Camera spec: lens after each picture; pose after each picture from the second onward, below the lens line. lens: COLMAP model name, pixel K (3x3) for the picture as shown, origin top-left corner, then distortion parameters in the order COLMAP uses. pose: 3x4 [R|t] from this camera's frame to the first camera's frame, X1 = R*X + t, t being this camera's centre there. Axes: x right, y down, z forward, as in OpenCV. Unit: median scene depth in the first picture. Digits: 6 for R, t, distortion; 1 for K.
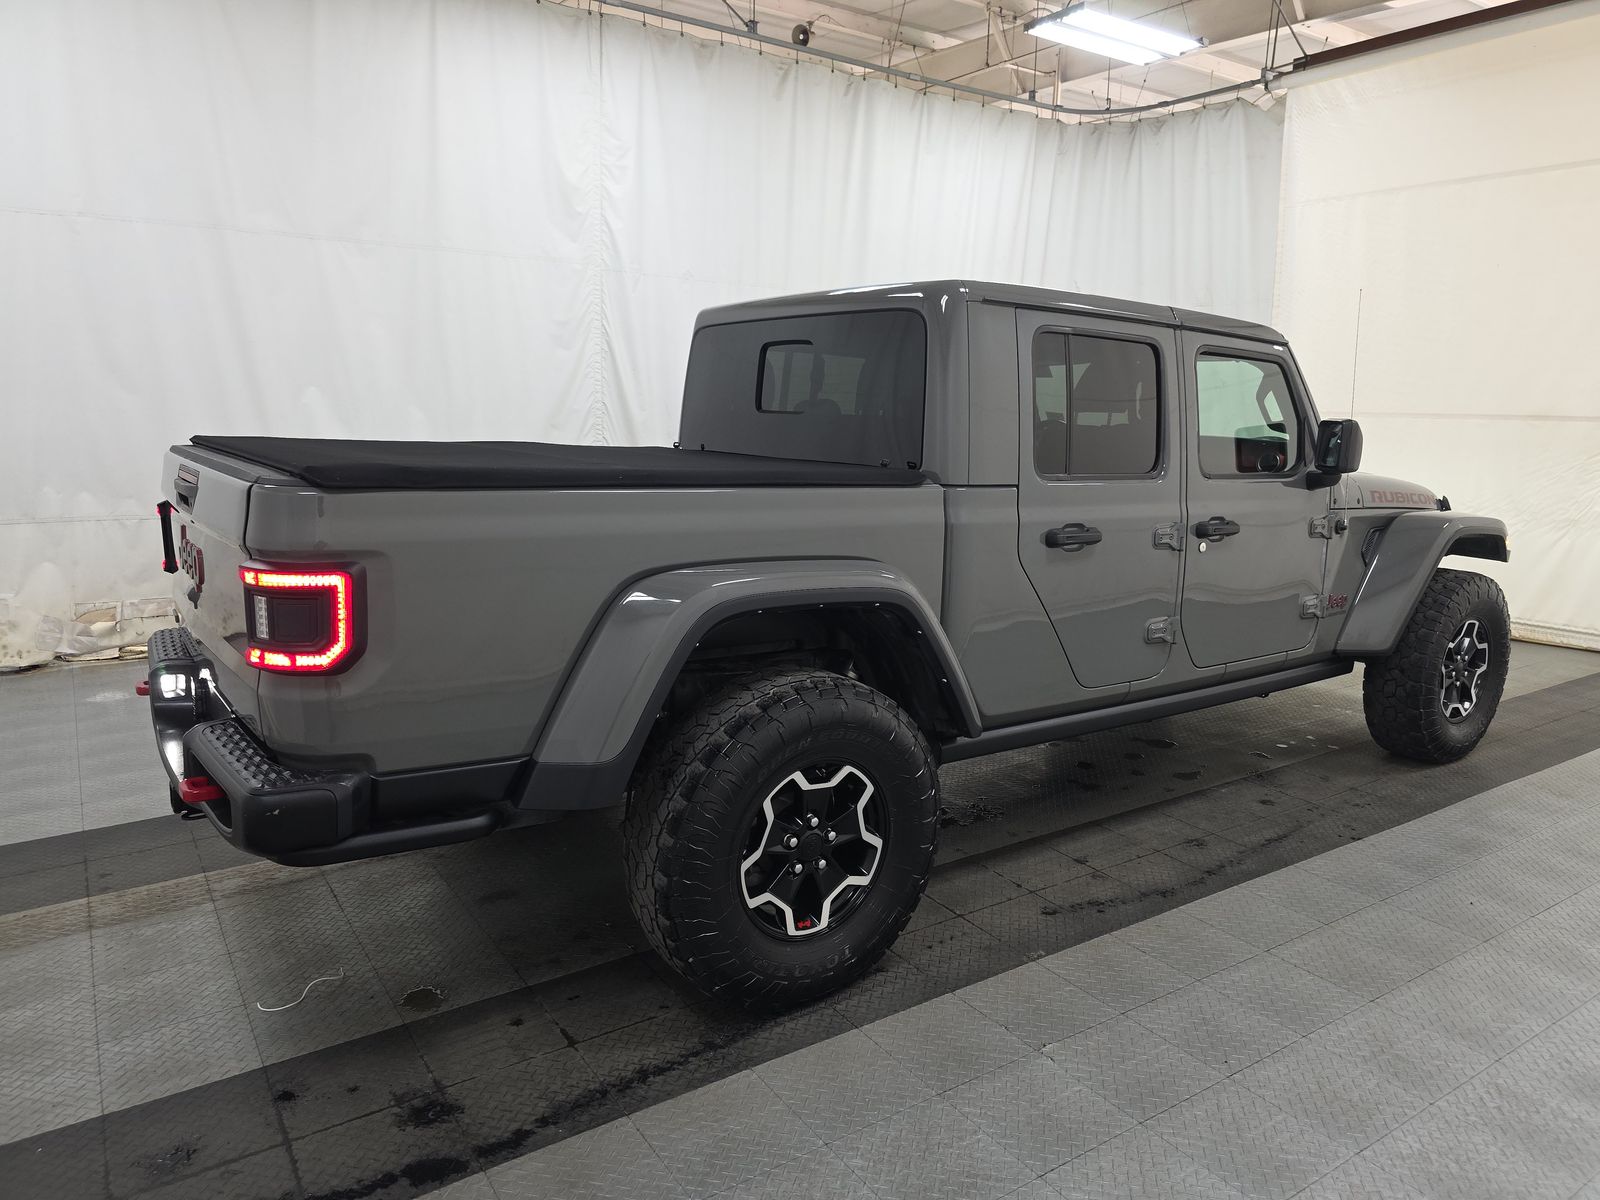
lens RADIAL K [[1094.2, 0, 800.0], [0, 1094.2, 600.0], [0, 0, 1]] dist [0.030746, 0.001169]
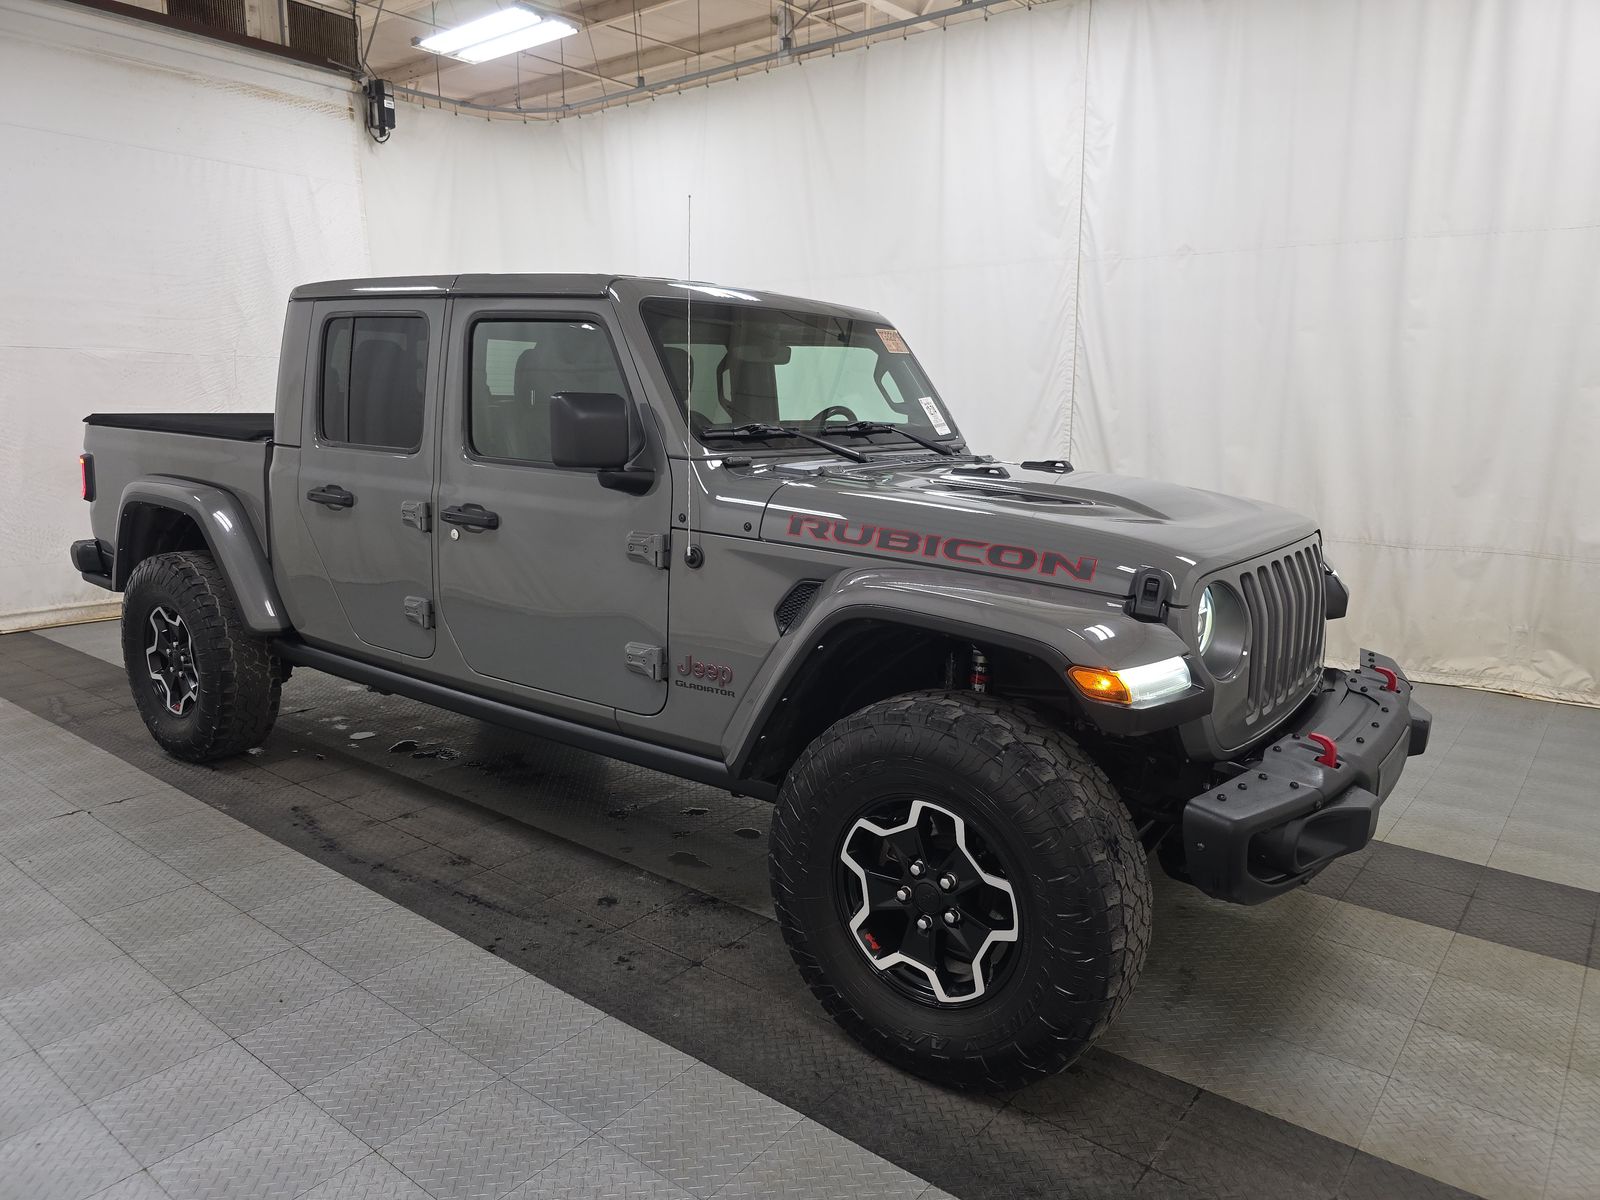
lens RADIAL K [[1084.1, 0, 797.9], [0, 1084.1, 594.4], [0, 0, 1]] dist [0.022998, -0.002137]
pose [[0.294458, 0.153279, -0.943292, 1.287293], [-0.176016, 0.978866, 0.104114, -0.140888], [0.939315, 0.135377, 0.315214, 0.974061]]
